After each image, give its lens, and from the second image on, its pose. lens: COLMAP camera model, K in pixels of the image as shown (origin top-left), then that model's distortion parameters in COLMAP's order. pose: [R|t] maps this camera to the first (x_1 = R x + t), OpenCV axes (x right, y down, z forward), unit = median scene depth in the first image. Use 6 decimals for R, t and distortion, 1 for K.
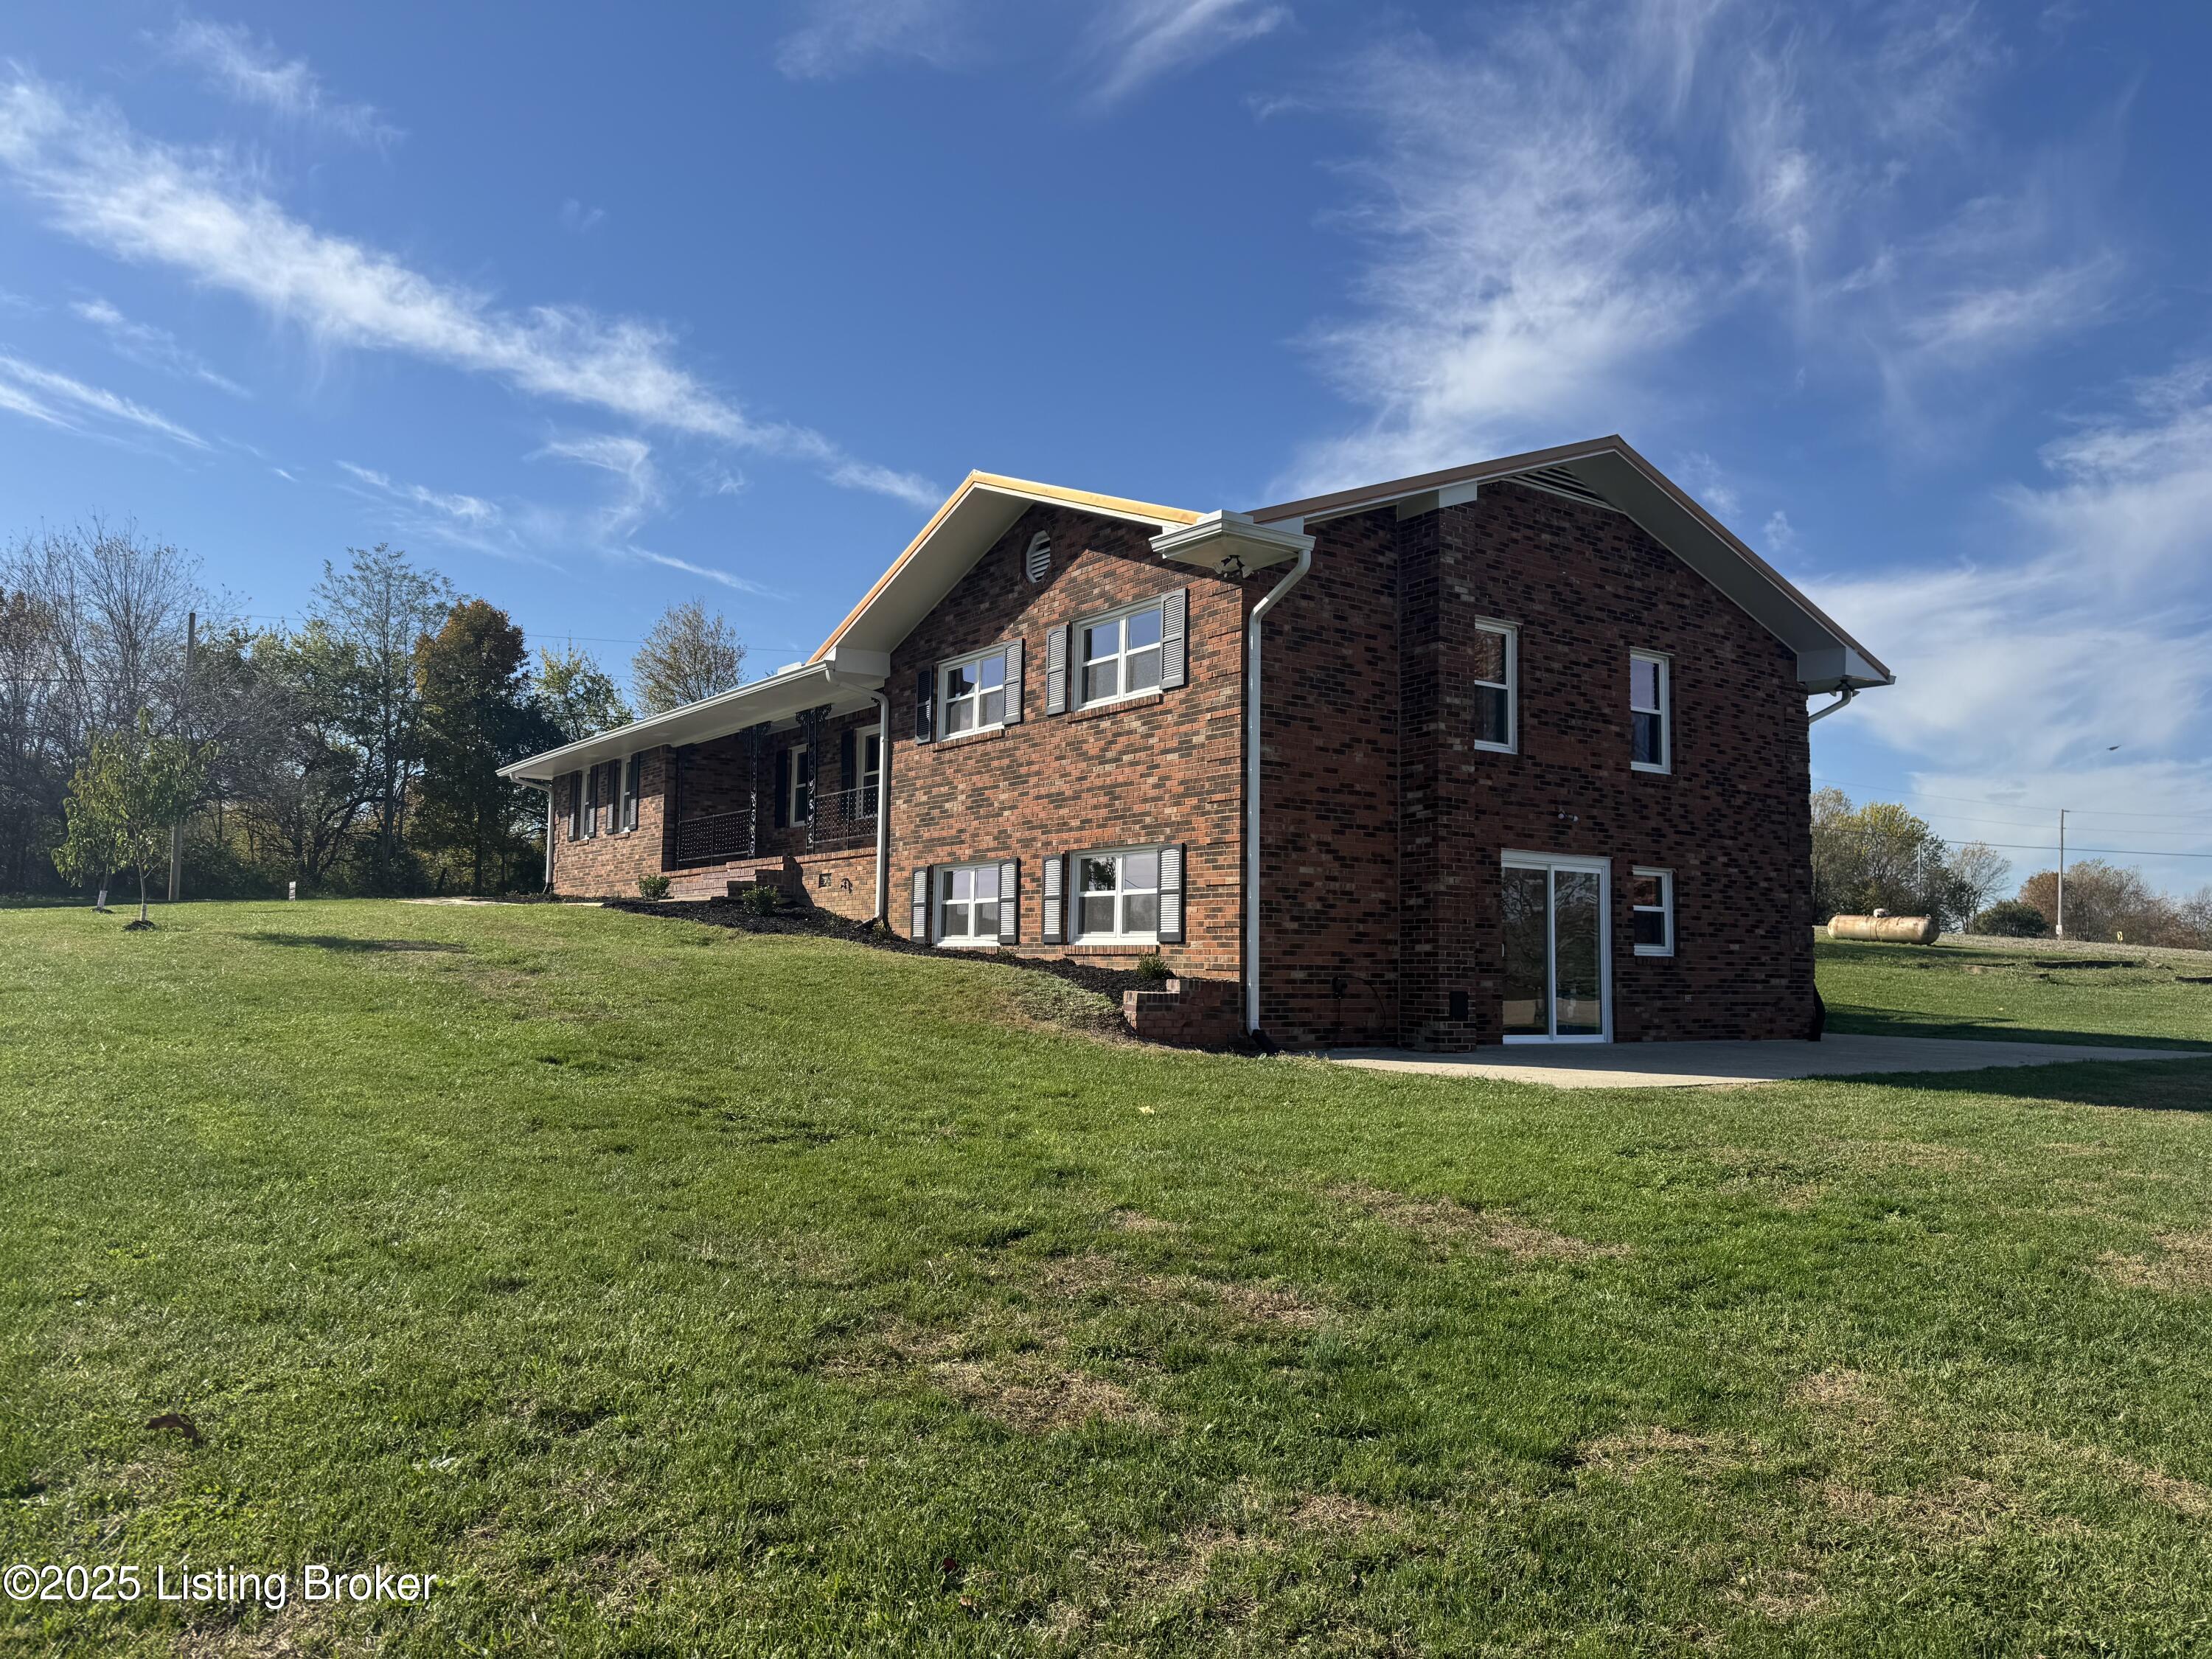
lens RADIAL K [[1529.0, 0, 1104.0], [0, 1529.0, 985.7], [0, 0, 1]] dist [0.048444, -0.054002]
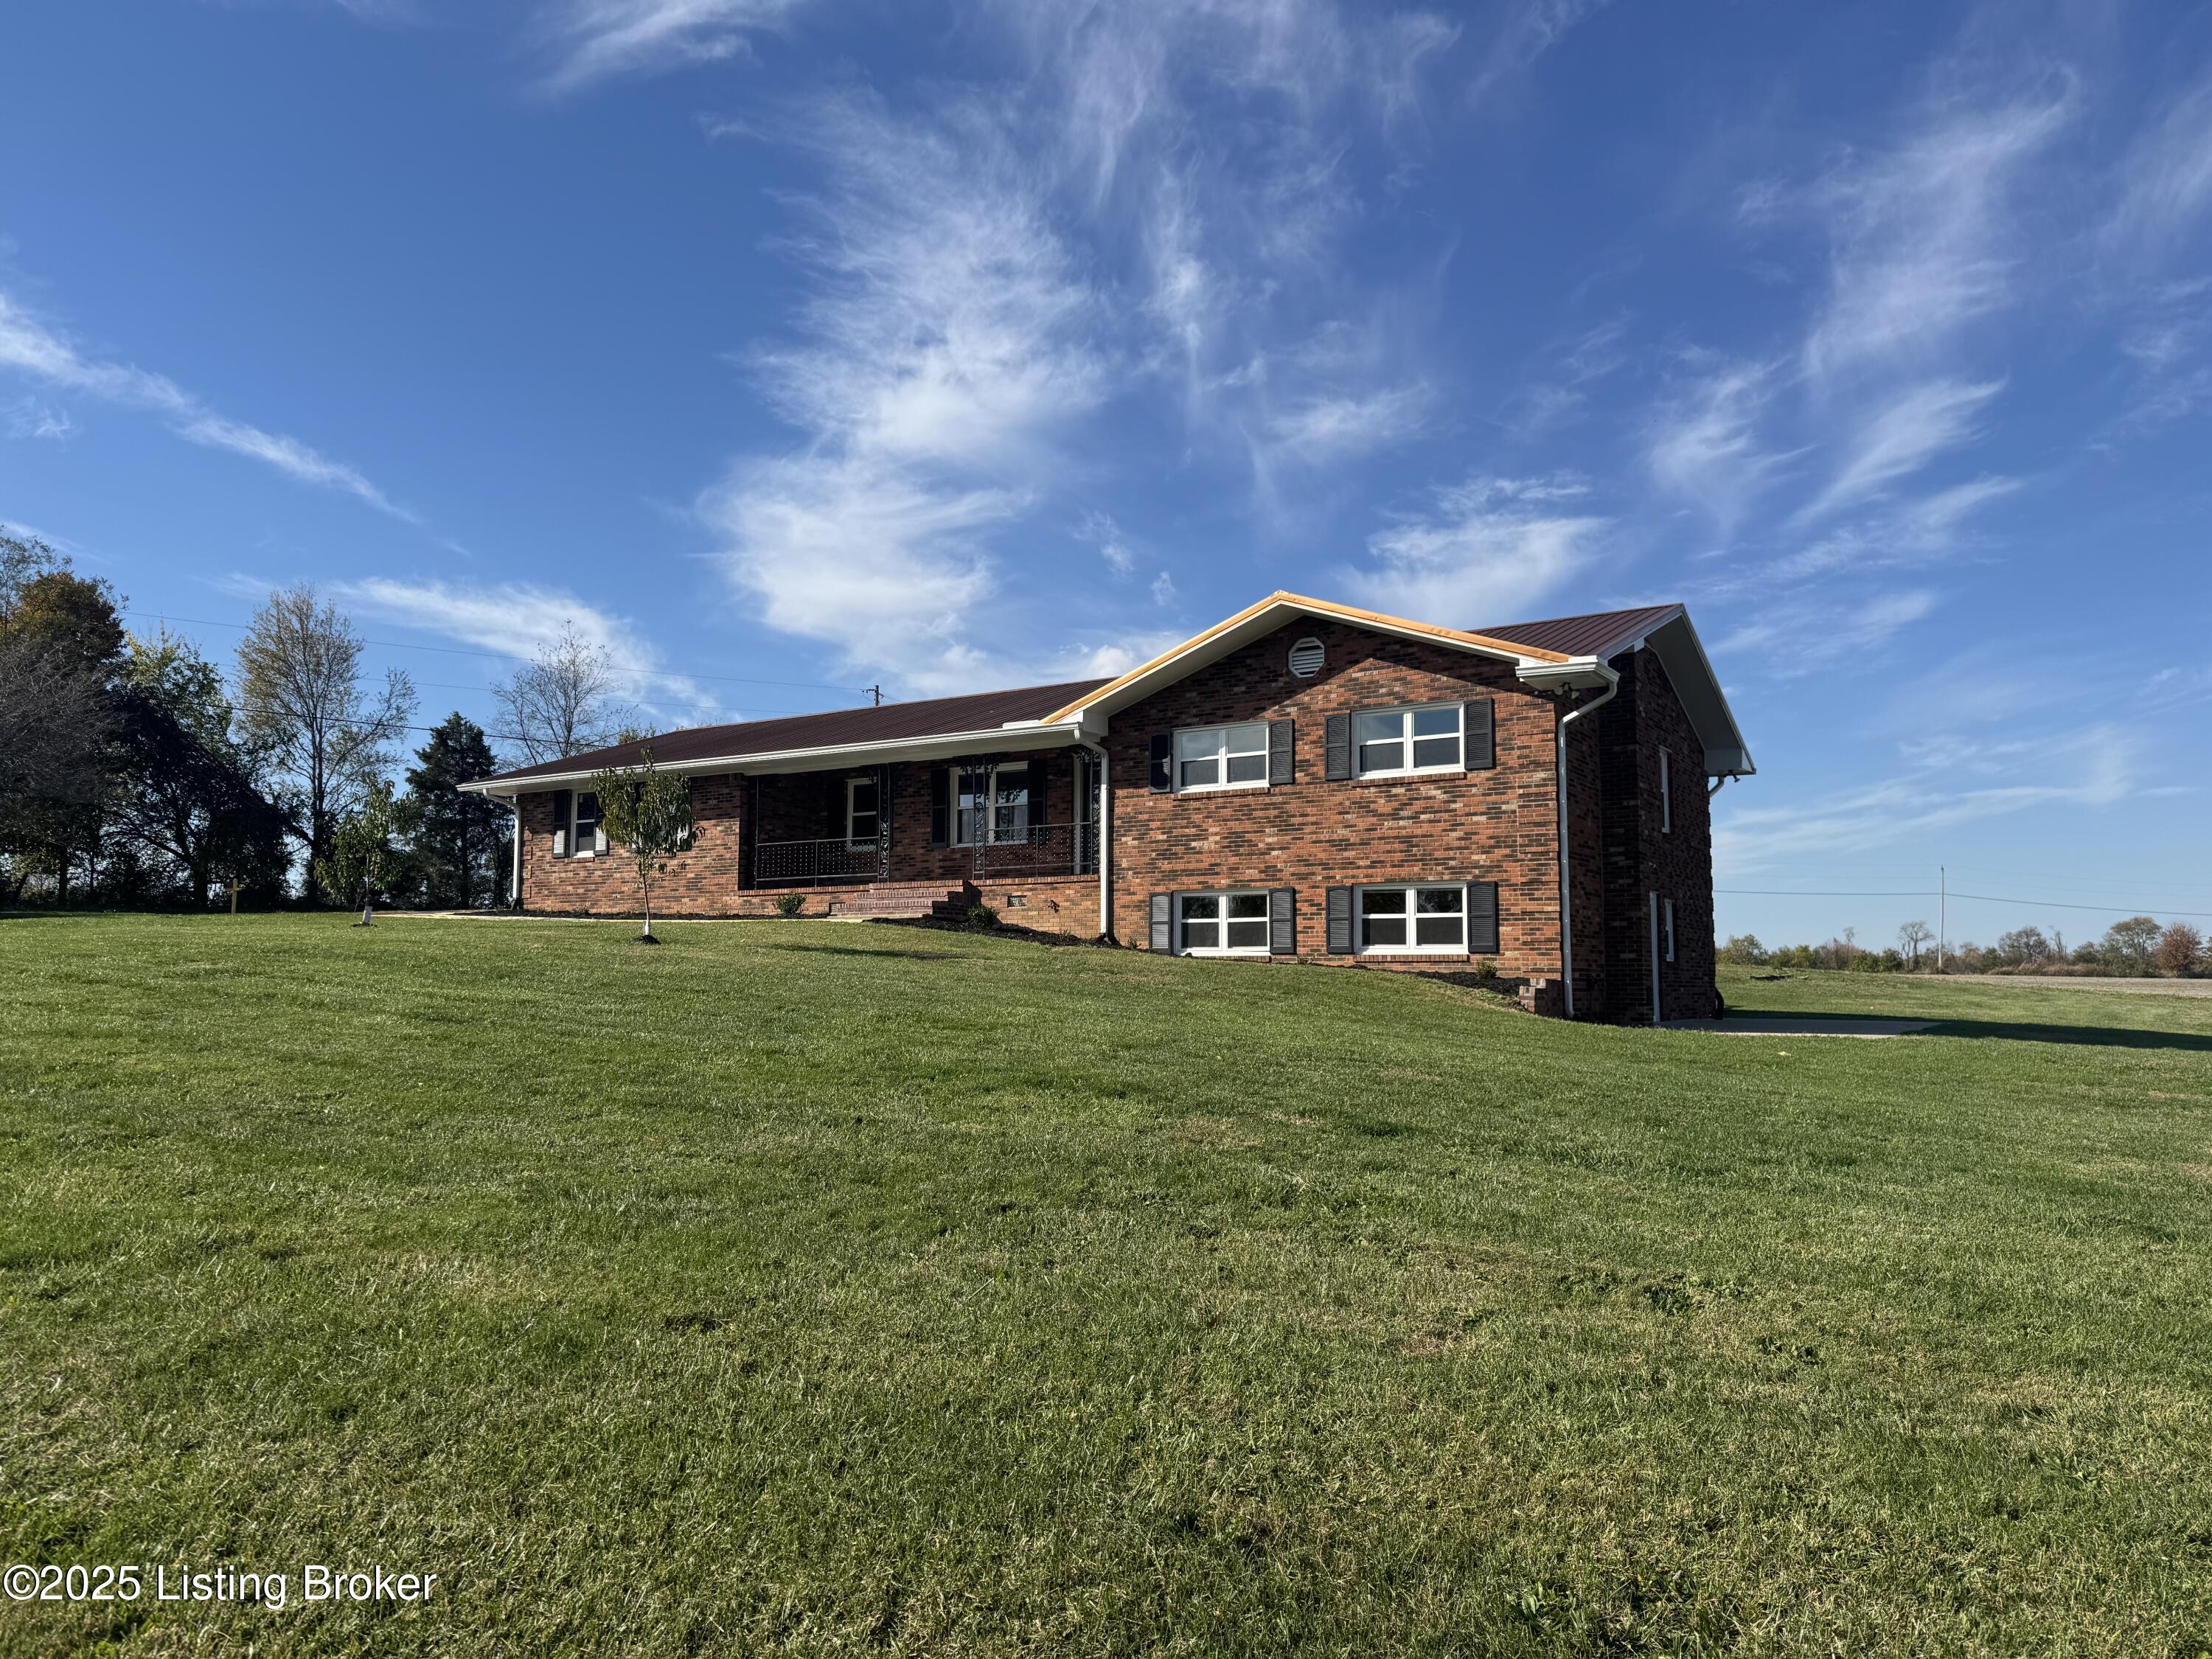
lens RADIAL K [[1568.4, 0, 975.9], [0, 1568.4, 972.9], [0, 0, 1]] dist [0.084762, -0.144666]
pose [[0.932056, -0.006726, 0.362253, -0.128513], [0.012313, 0.999838, -0.013115, 0.000448], [-0.362106, 0.016684, 0.931988, -0.023325]]
